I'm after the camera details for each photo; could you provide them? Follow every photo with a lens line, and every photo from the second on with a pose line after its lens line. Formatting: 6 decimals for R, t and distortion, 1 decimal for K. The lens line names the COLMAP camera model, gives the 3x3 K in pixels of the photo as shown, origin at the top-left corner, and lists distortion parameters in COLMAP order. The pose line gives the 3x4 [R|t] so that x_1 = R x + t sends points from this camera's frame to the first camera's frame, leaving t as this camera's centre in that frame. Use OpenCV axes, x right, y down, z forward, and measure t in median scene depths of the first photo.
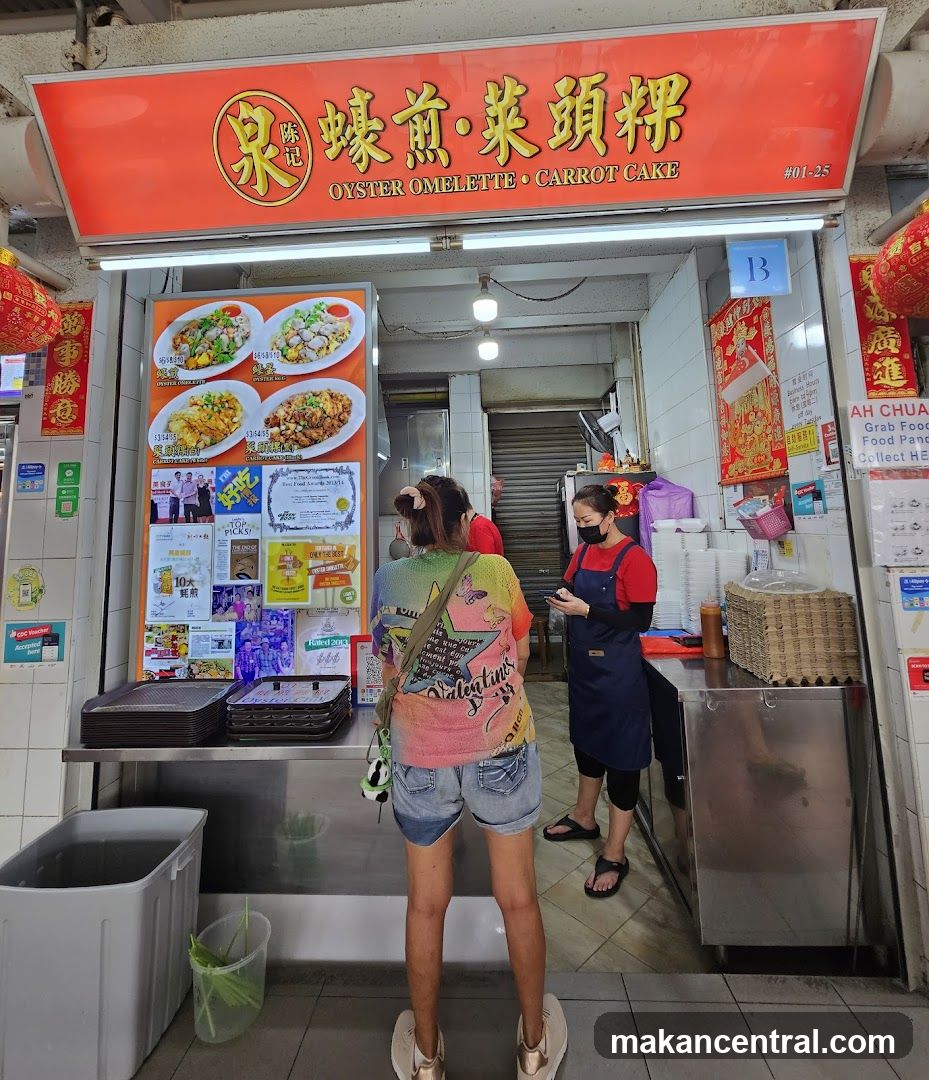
lens RADIAL K [[510.3, 0, 464.3], [0, 510.3, 465.8], [0, 0, 1]] dist [-0.006349, 0.000789]
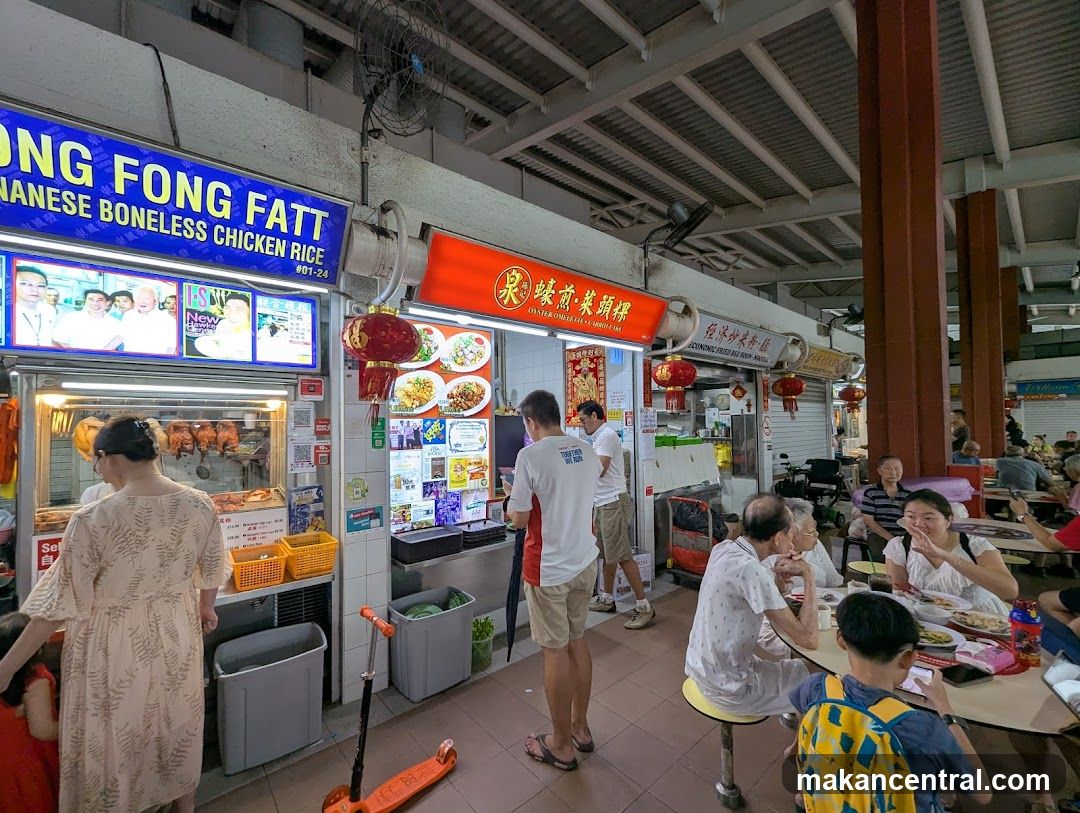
lens RADIAL K [[449.2, 0, 545.9], [0, 449.2, 415.8], [0, 0, 1]] dist [-0.017202, 0.008646]
pose [[0.708567, 0.033584, 0.704844, -1.332287], [-0.093198, 0.994570, 0.046302, -0.126147], [-0.699462, -0.098498, 0.707850, -0.456148]]
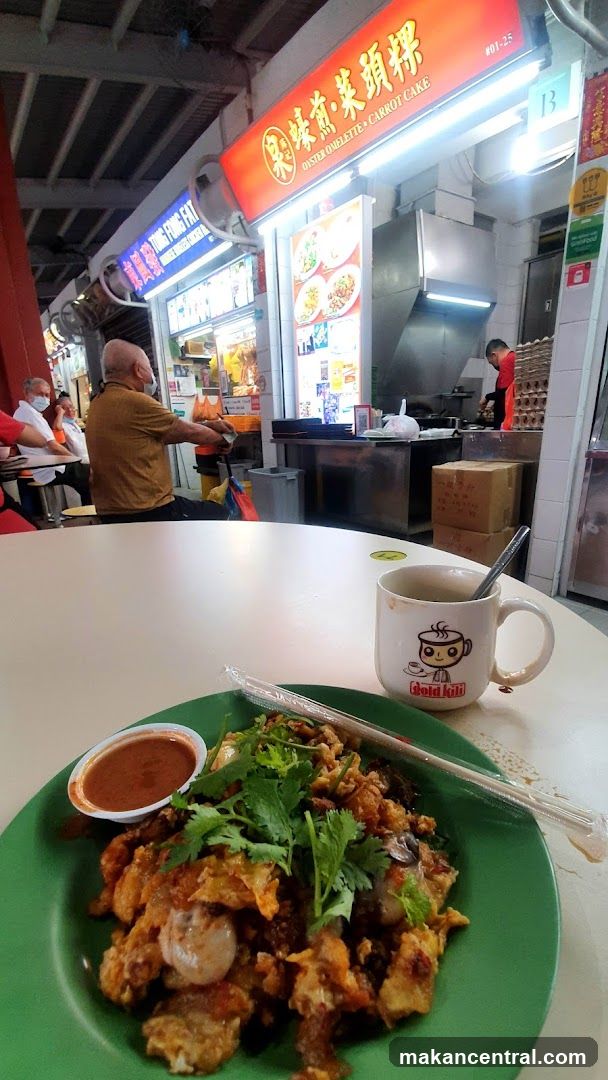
lens RADIAL K [[479.5, 0, 328.1], [0, 479.5, 582.8], [0, 0, 1]] dist [0.012682, -0.019386]
pose [[0.643233, 0.269551, -0.716654, 1.315417], [0.097888, 0.899352, 0.426127, 0.124322], [0.759387, -0.344251, 0.552107, -0.453994]]
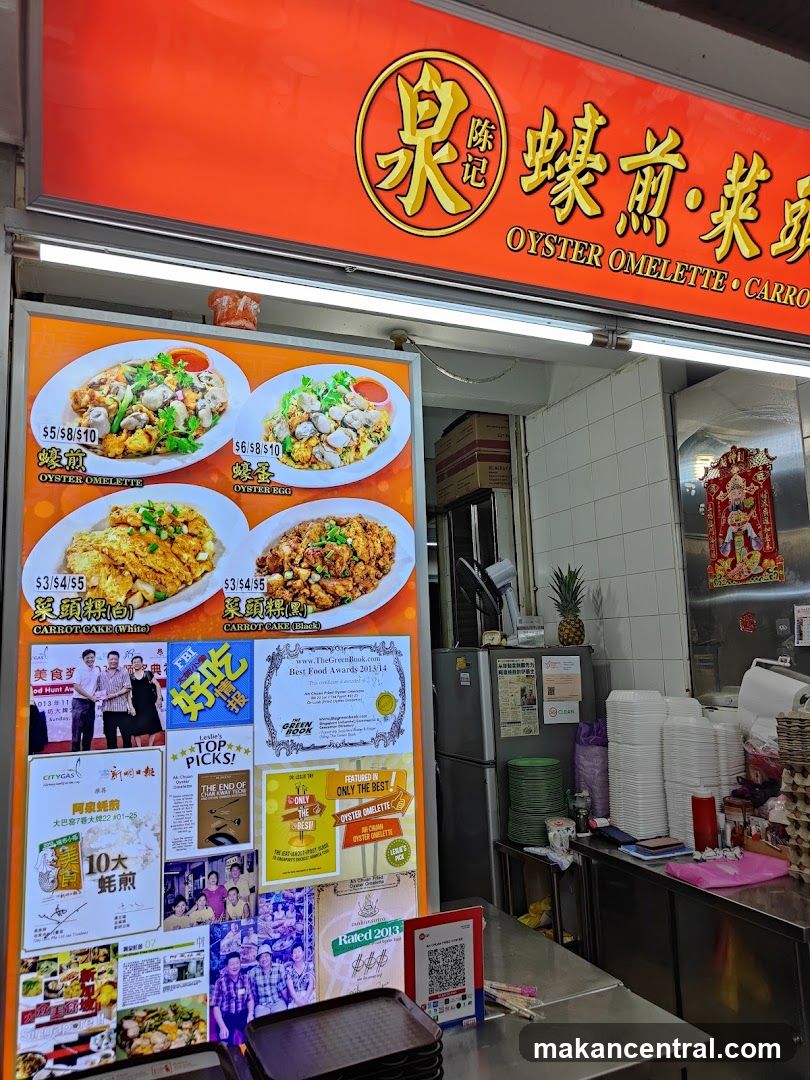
lens RADIAL K [[752.2, 0, 397.0], [0, 752.2, 549.4], [0, 0, 1]] dist [0.008924, -0.002187]
pose [[0.900644, 0.057422, 0.430747, -0.630711], [-0.048128, 0.998314, -0.032451, -0.084140], [-0.431884, 0.008496, 0.901889, 0.162706]]
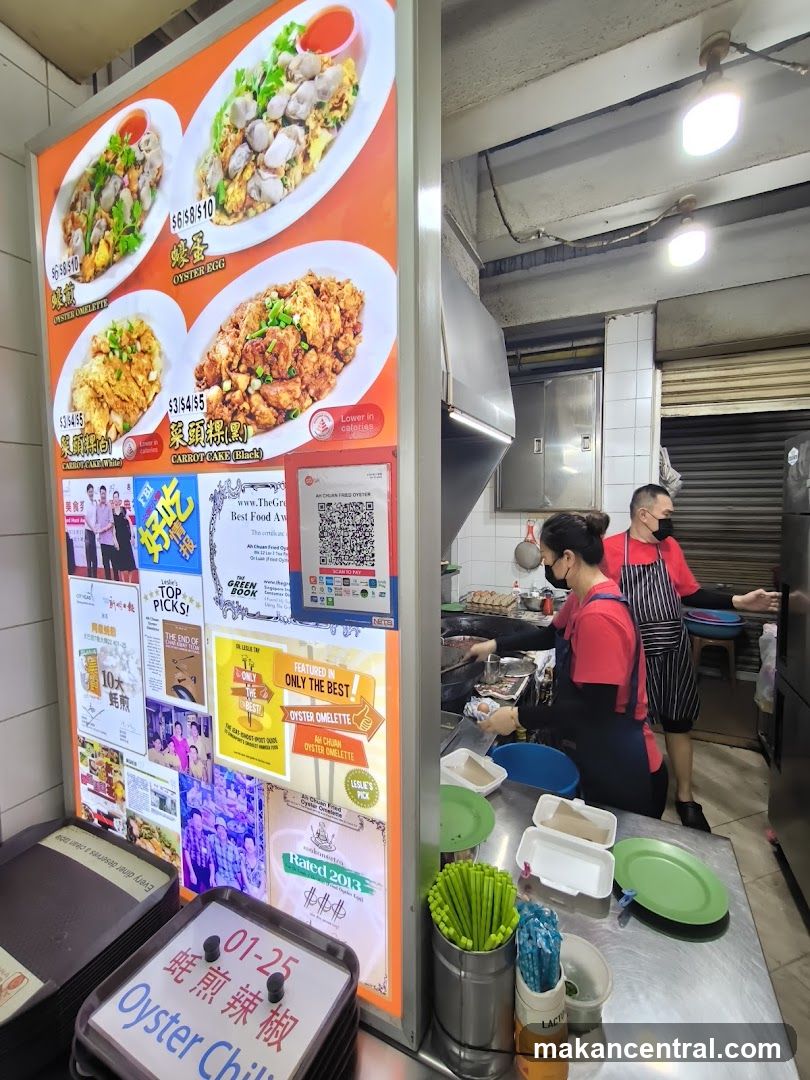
lens RADIAL K [[449.2, 0, 417.0], [0, 449.2, 534.8], [0, 0, 1]] dist [-0.017202, 0.008646]
pose [[0.924750, 0.054525, -0.376650, -0.055855], [0.021716, 0.980512, 0.195257, -0.021548], [0.379956, -0.188743, 0.905544, 0.705613]]
